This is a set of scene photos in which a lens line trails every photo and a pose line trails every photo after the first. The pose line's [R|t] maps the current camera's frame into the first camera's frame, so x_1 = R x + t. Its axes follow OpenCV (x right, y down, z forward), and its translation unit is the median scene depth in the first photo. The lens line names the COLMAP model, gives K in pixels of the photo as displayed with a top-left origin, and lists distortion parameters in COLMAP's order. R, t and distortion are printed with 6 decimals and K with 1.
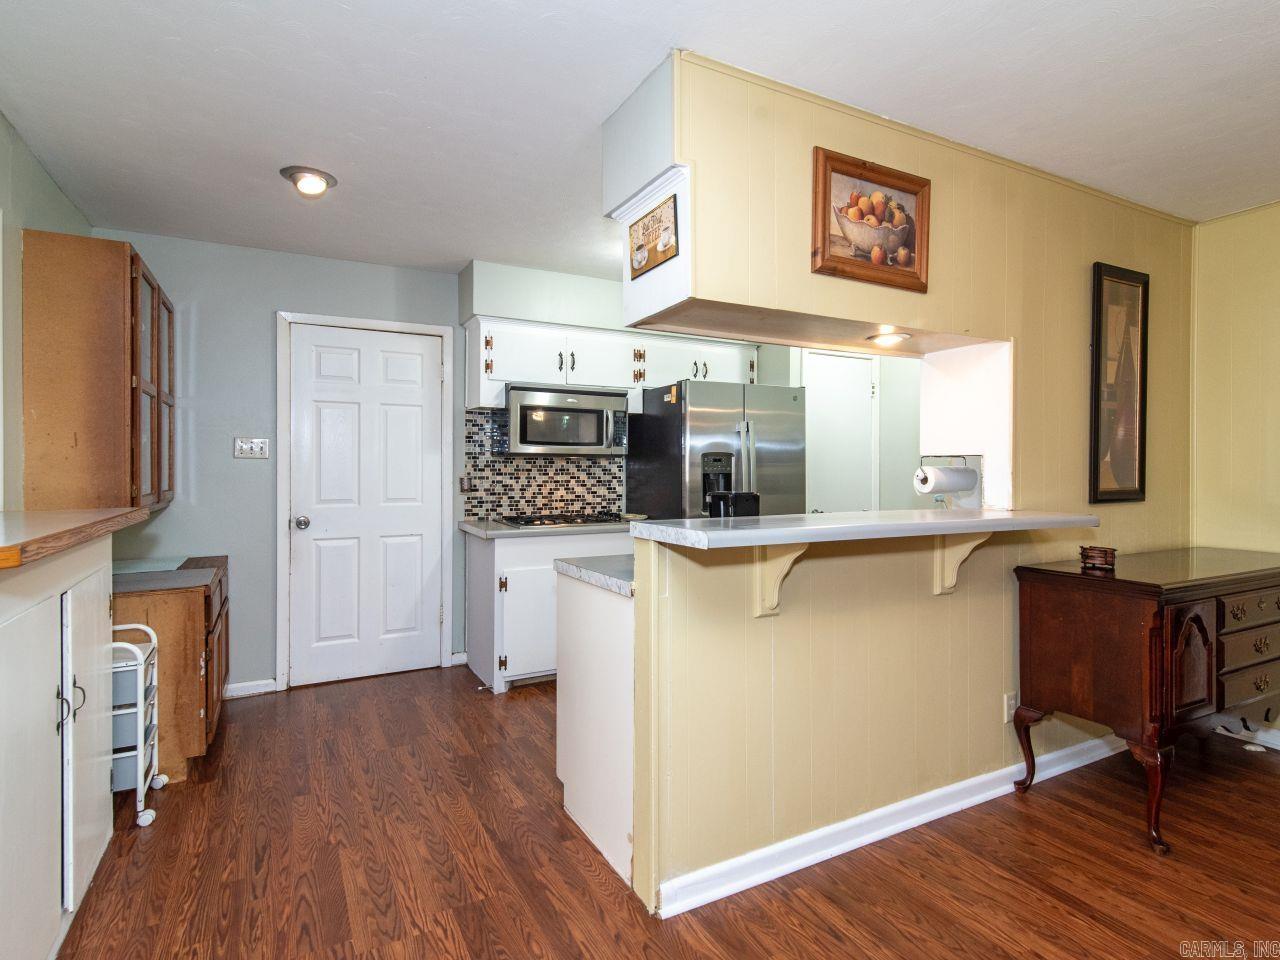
lens RADIAL K [[685.0, 0, 640.1], [0, 685.0, 478.0], [0, 0, 1]] dist [0.001955, 0.000248]
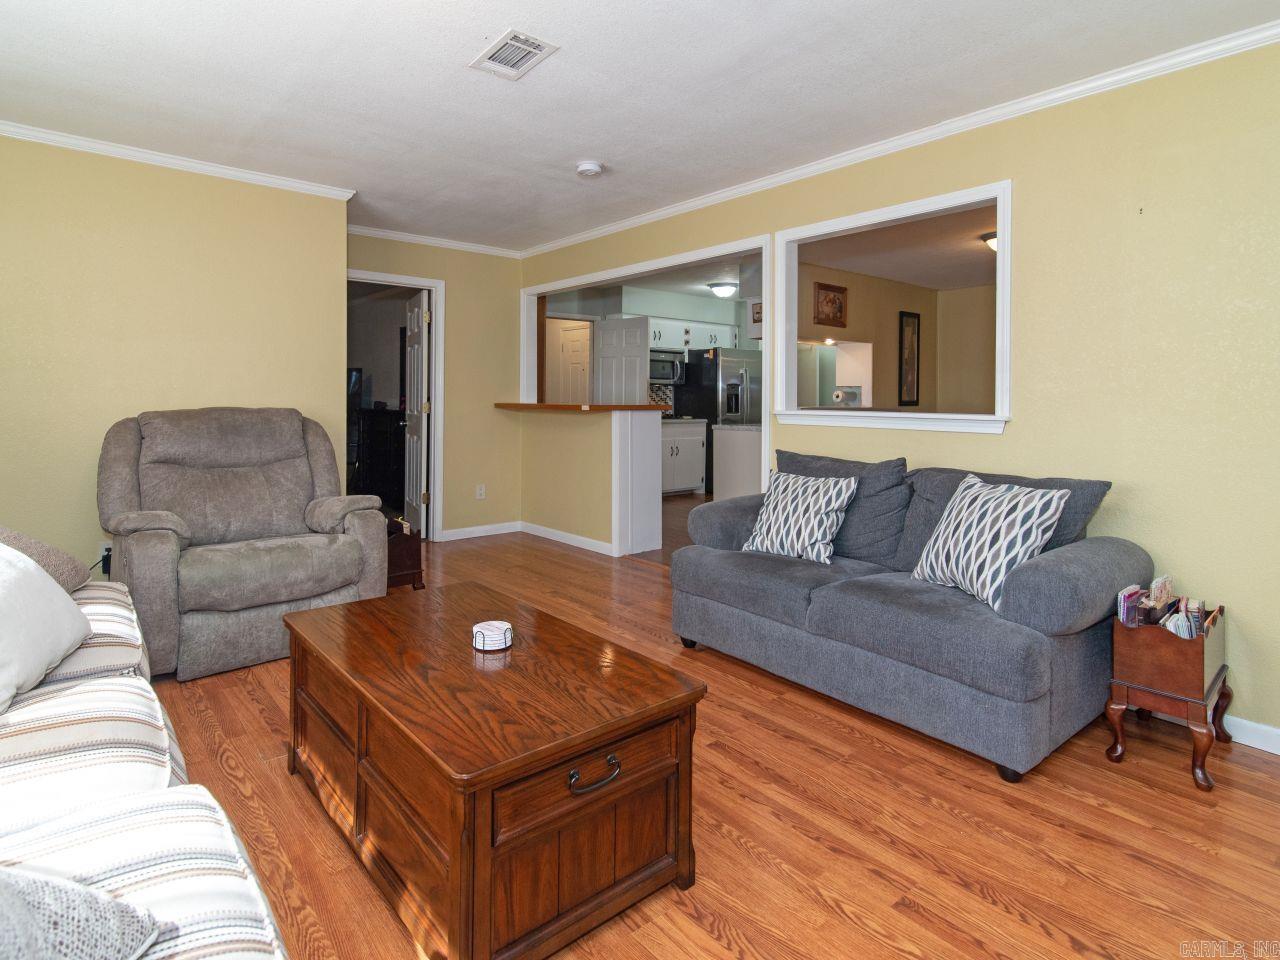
lens RADIAL K [[685.0, 0, 650.2], [0, 685.0, 400.0], [0, 0, 1]] dist [0.001955, 0.000248]
pose [[0.975105, 0.009805, 0.221525, -0.713629], [-0.006480, 0.999855, -0.015733, 0.054592], [-0.221647, 0.013906, 0.975028, -1.130858]]
